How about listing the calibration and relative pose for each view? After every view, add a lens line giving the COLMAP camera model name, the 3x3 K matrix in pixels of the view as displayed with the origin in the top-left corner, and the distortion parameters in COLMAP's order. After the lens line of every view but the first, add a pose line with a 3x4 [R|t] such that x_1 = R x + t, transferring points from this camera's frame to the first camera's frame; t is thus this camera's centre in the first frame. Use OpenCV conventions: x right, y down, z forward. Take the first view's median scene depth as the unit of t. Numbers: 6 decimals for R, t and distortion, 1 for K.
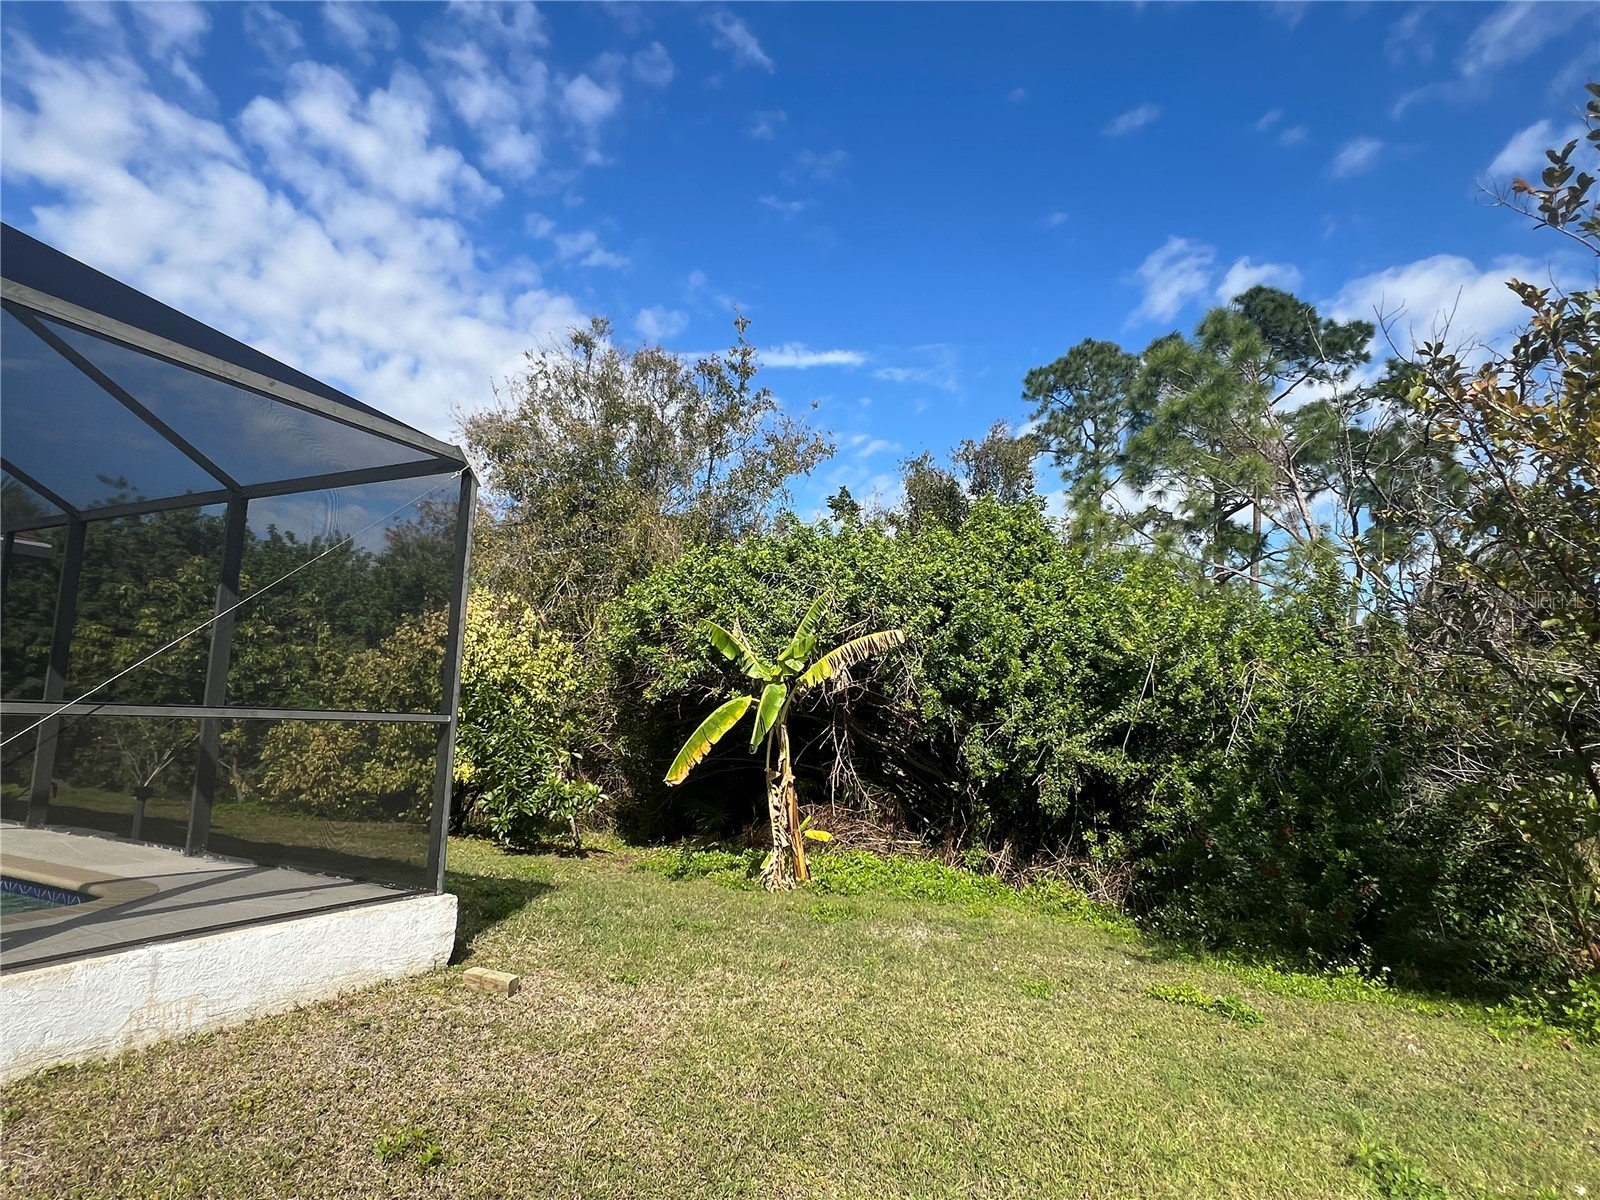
lens RADIAL K [[875.3, 0, 790.1], [0, 875.3, 603.9], [0, 0, 1]] dist [0.003926, 0.000262]
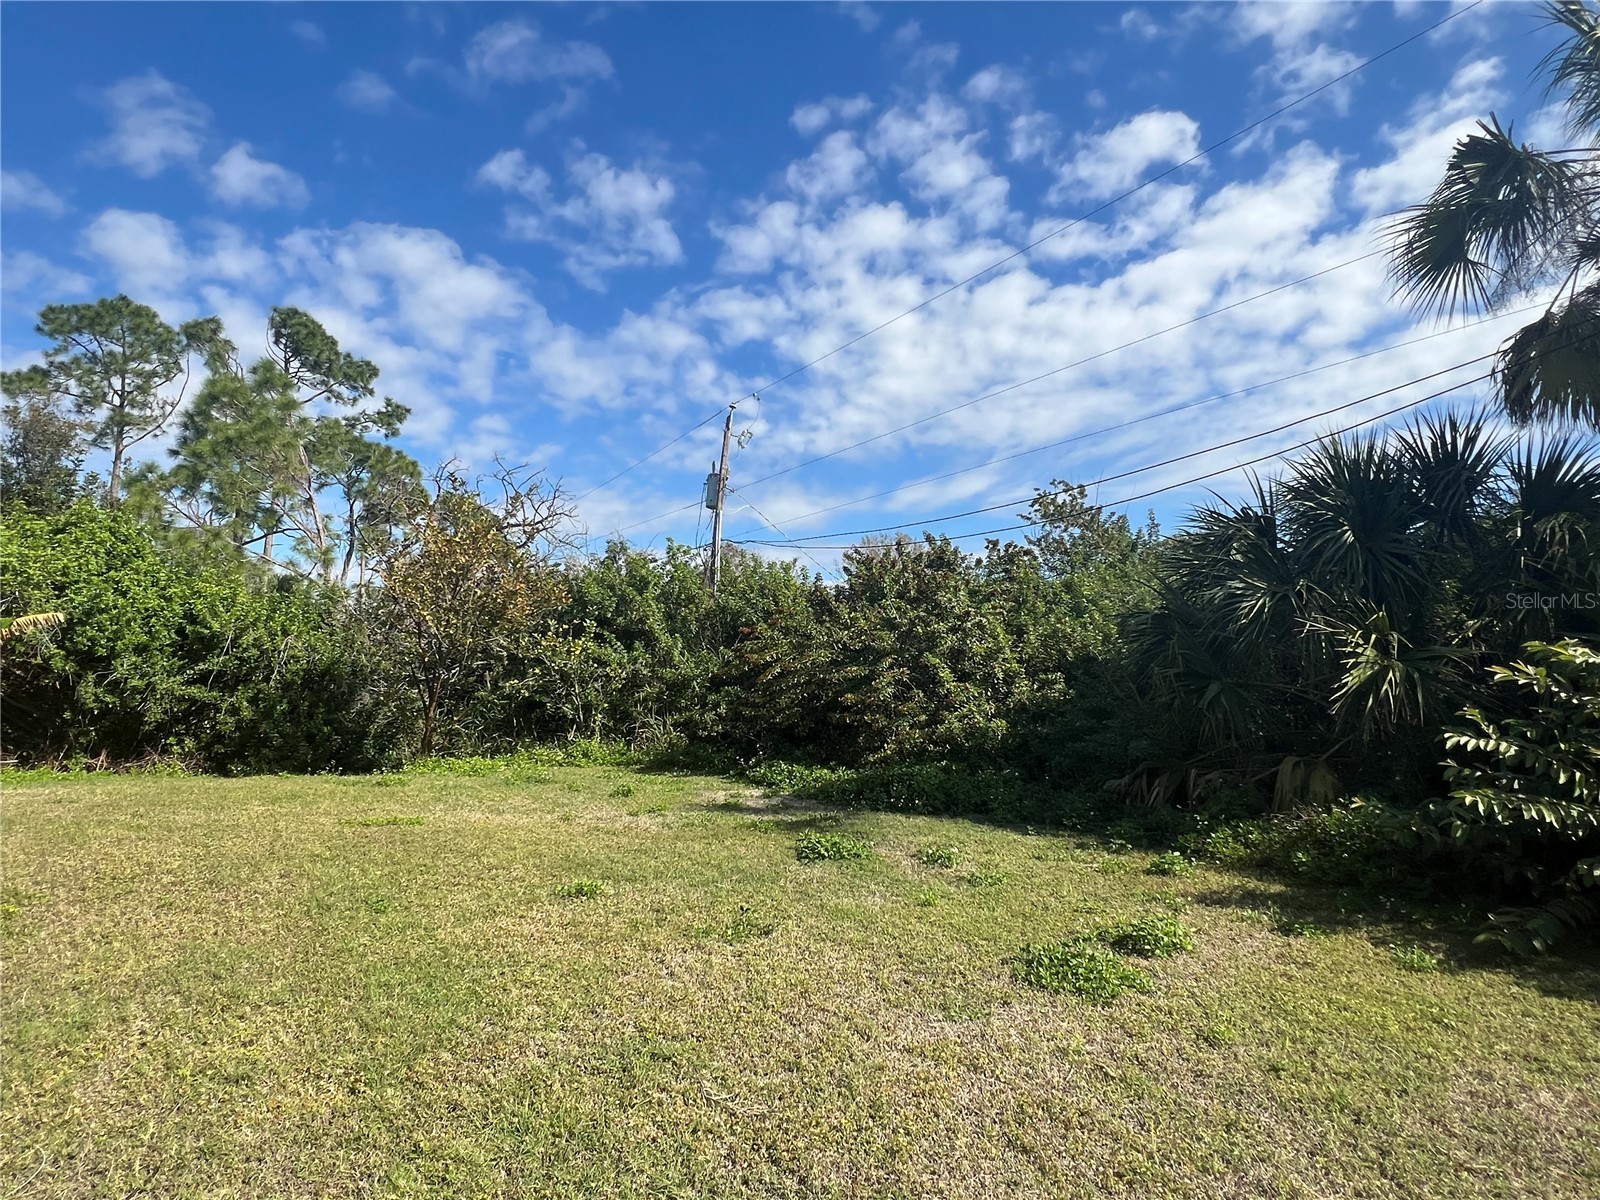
lens RADIAL K [[875.3, 0, 806.3], [0, 875.3, 608.4], [0, 0, 1]] dist [0.003926, 0.000262]
pose [[0.487793, 0.042282, 0.871935, -0.516735], [-0.105468, 0.994364, 0.010783, -0.118144], [-0.866565, -0.097221, 0.489504, -0.791355]]
